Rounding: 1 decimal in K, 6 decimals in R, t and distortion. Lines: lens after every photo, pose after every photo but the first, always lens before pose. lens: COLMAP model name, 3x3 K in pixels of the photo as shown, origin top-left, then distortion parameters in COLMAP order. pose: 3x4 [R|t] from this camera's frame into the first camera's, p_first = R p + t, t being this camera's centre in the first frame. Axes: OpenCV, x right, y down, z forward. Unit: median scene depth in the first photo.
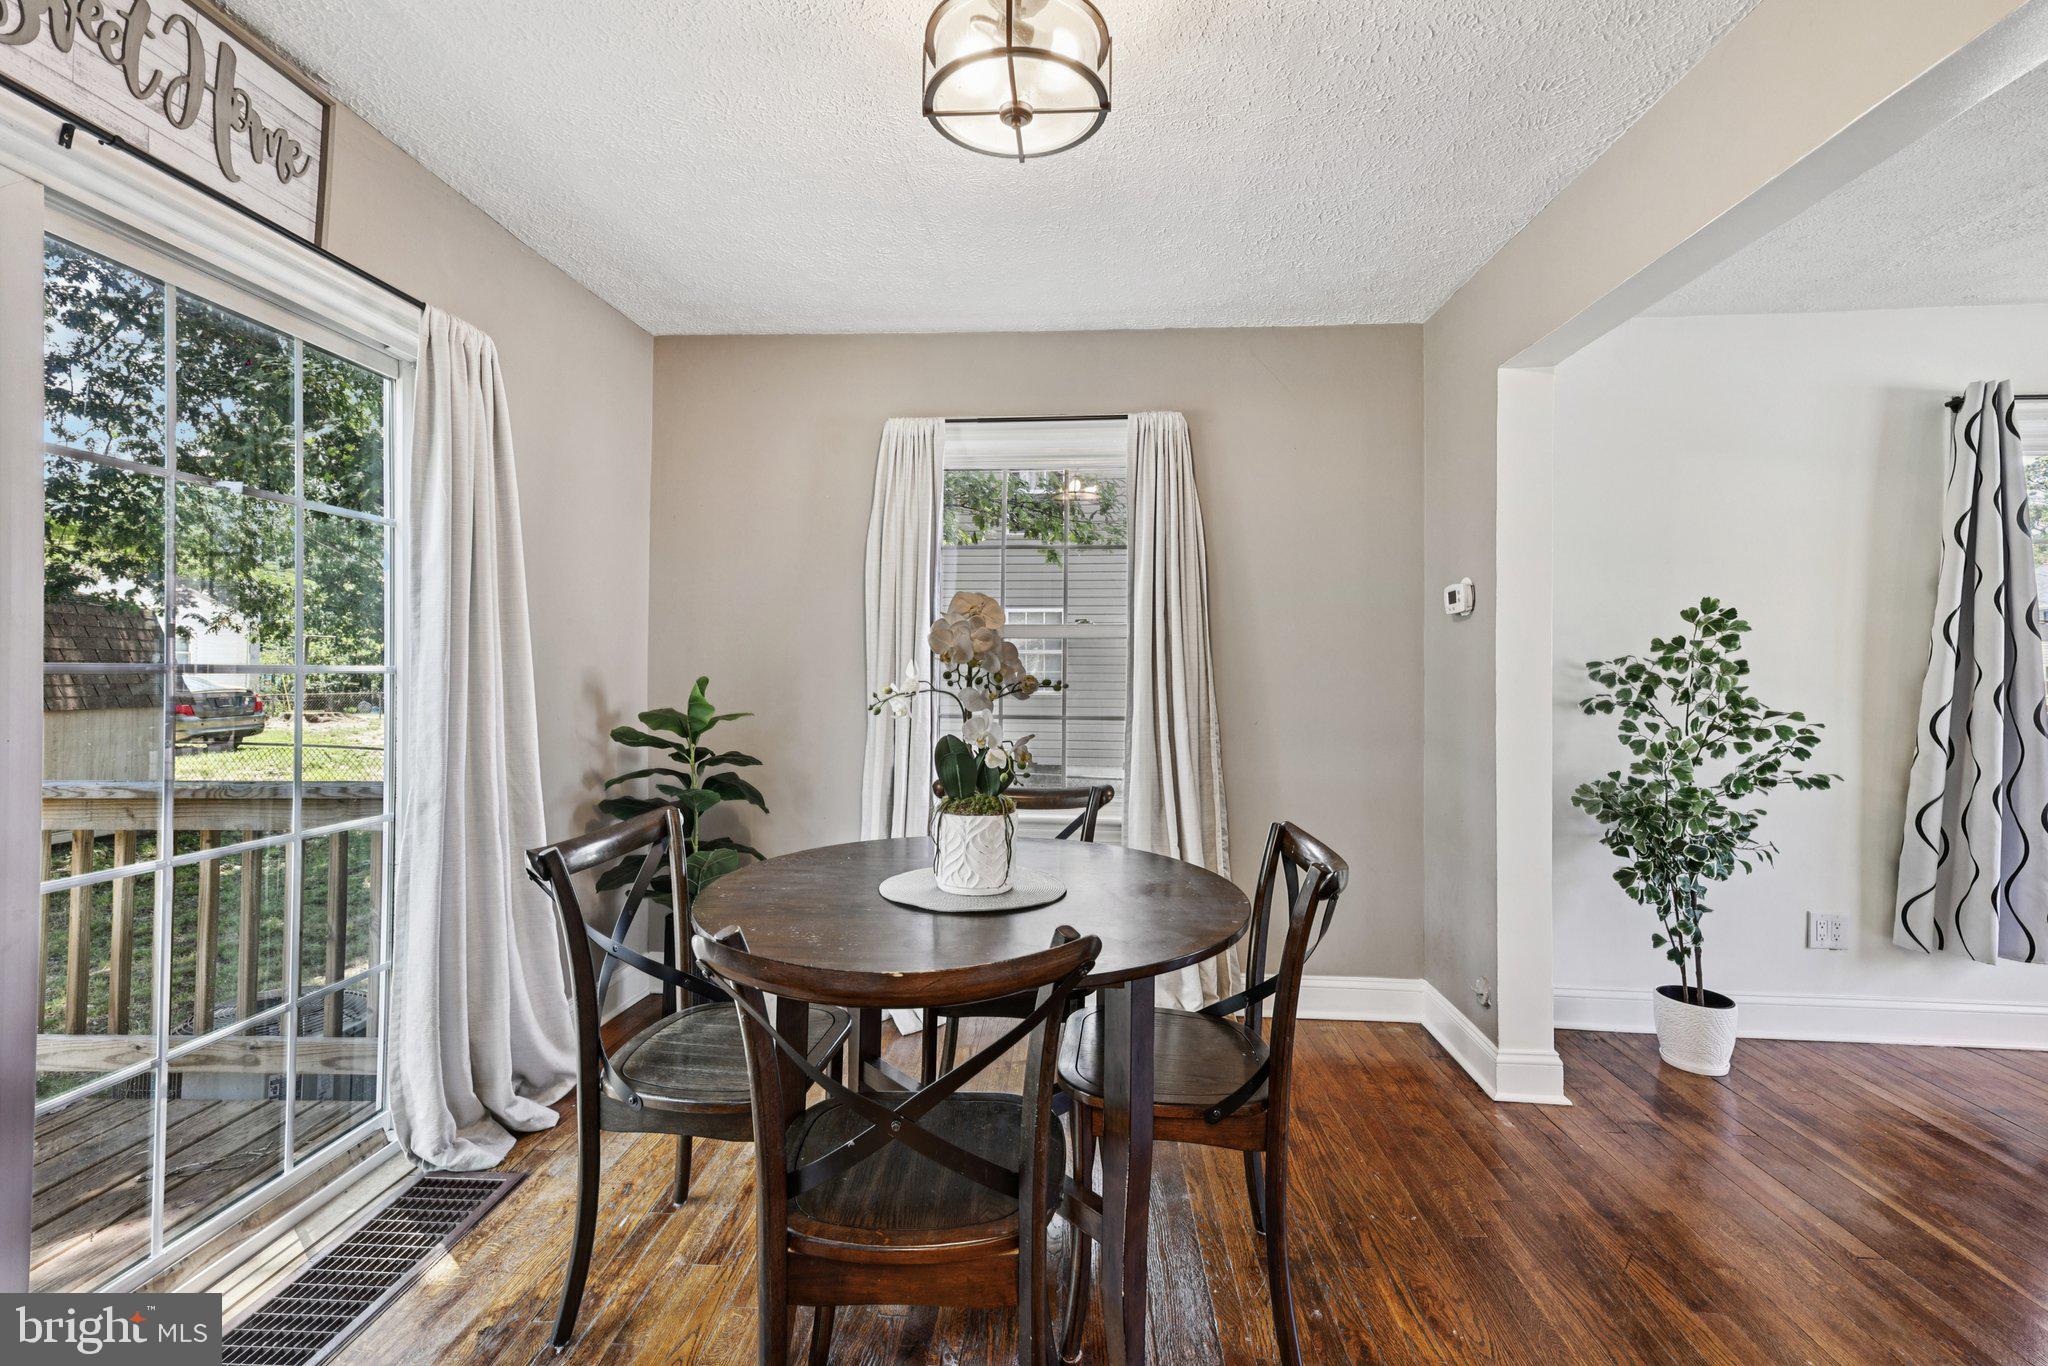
lens RADIAL K [[911.8, 0, 1025.2], [0, 911.8, 677.6], [0, 0, 1]] dist [-0.000047, 0.001260]
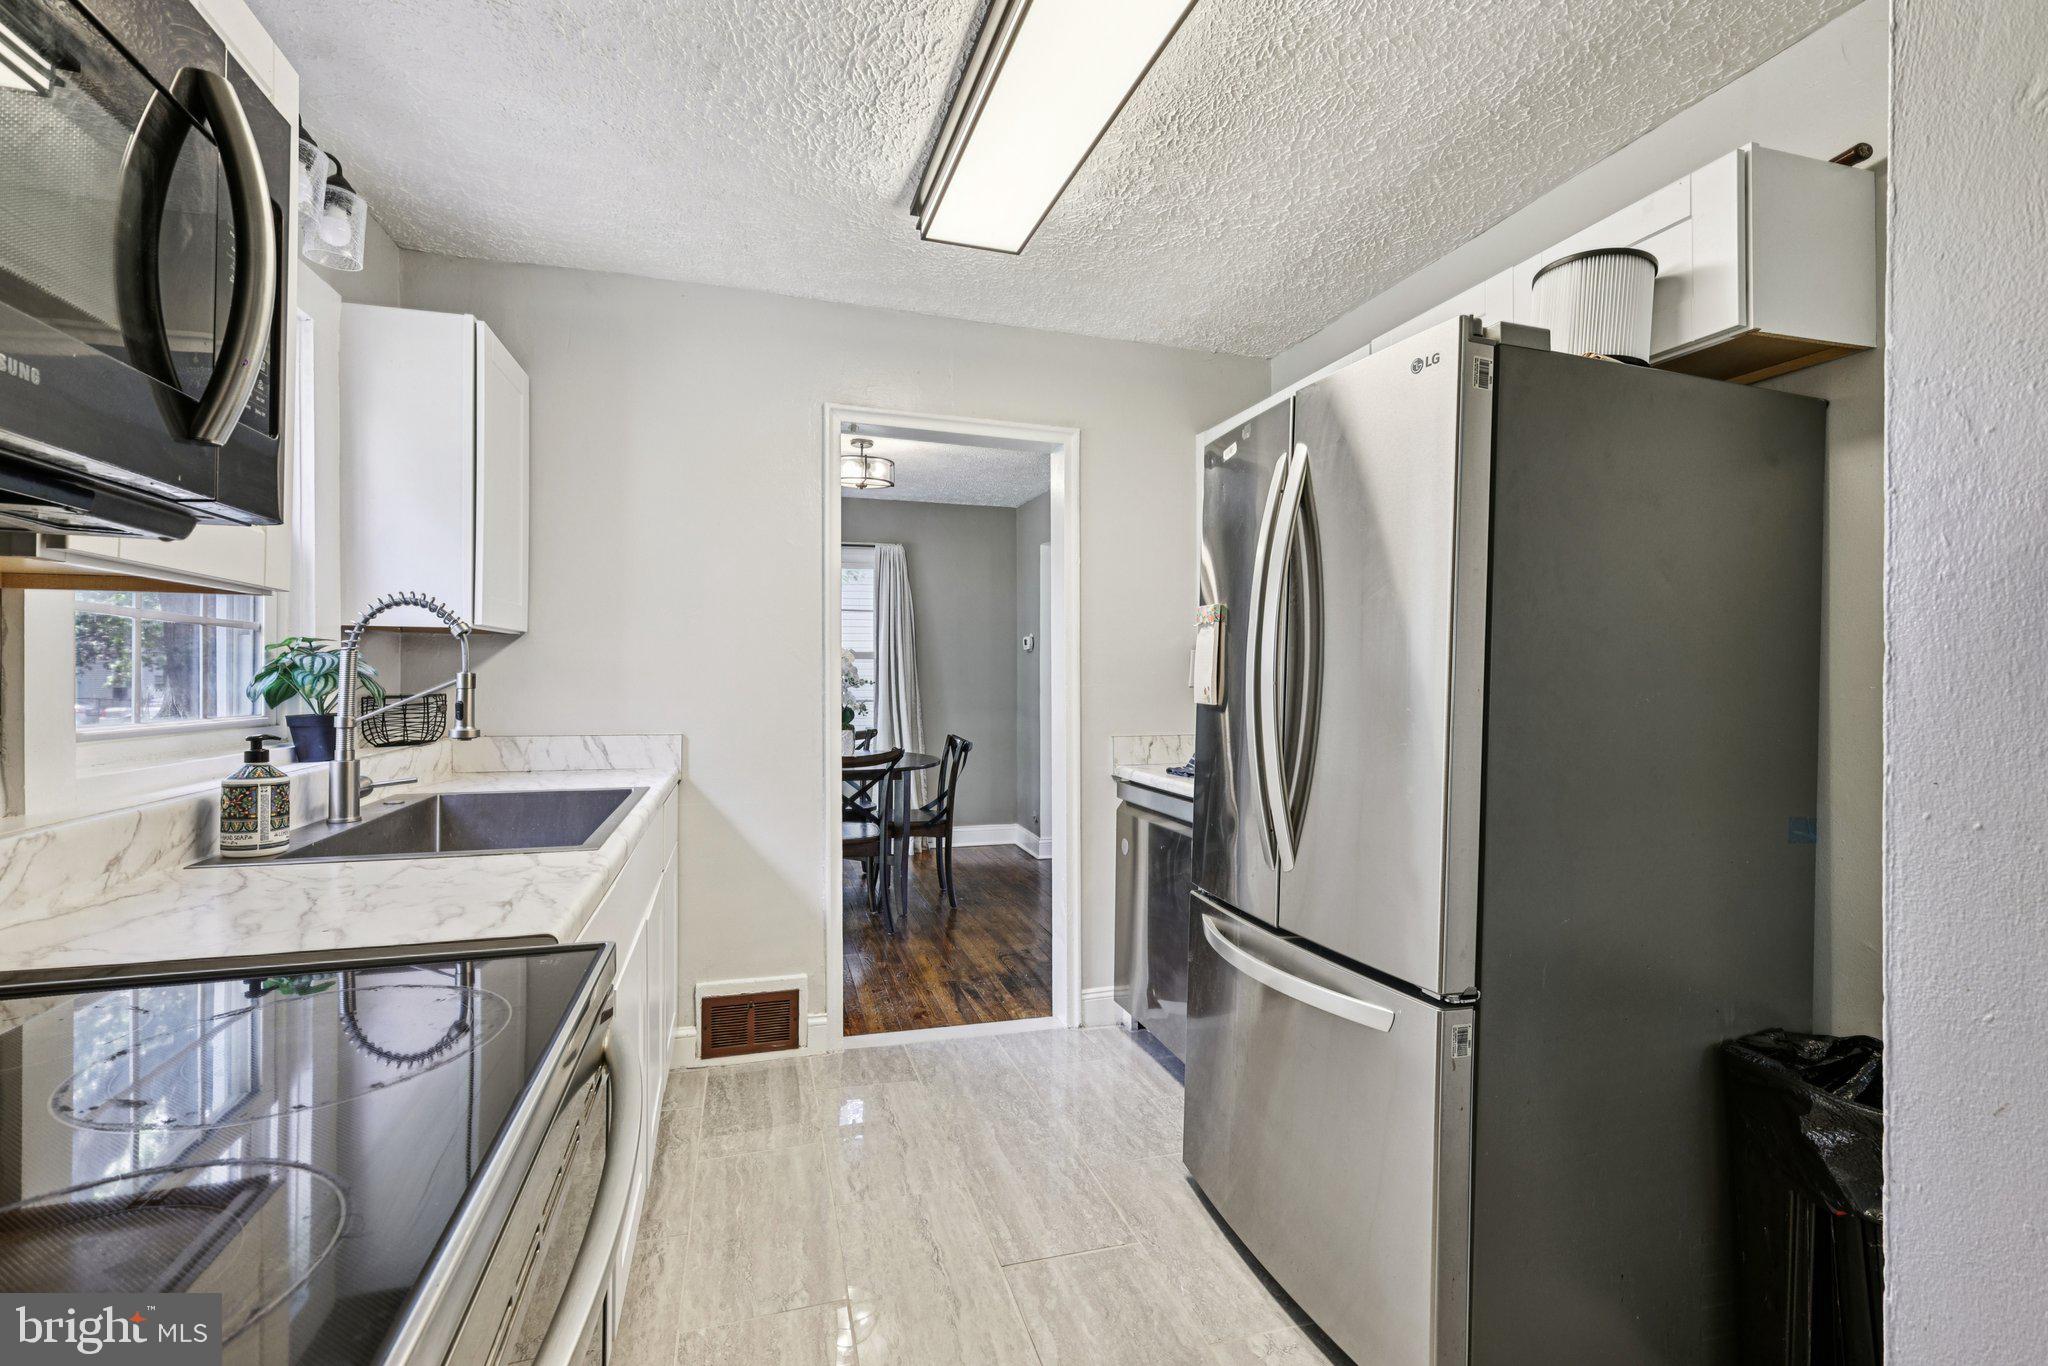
lens RADIAL K [[911.8, 0, 1027.0], [0, 911.8, 675.5], [0, 0, 1]] dist [-0.000047, 0.001260]
pose [[0.936327, -0.002153, 0.351124, -0.313219], [-0.000237, 0.999977, 0.006765, -0.025465], [-0.351130, -0.006418, 0.936305, -1.109706]]
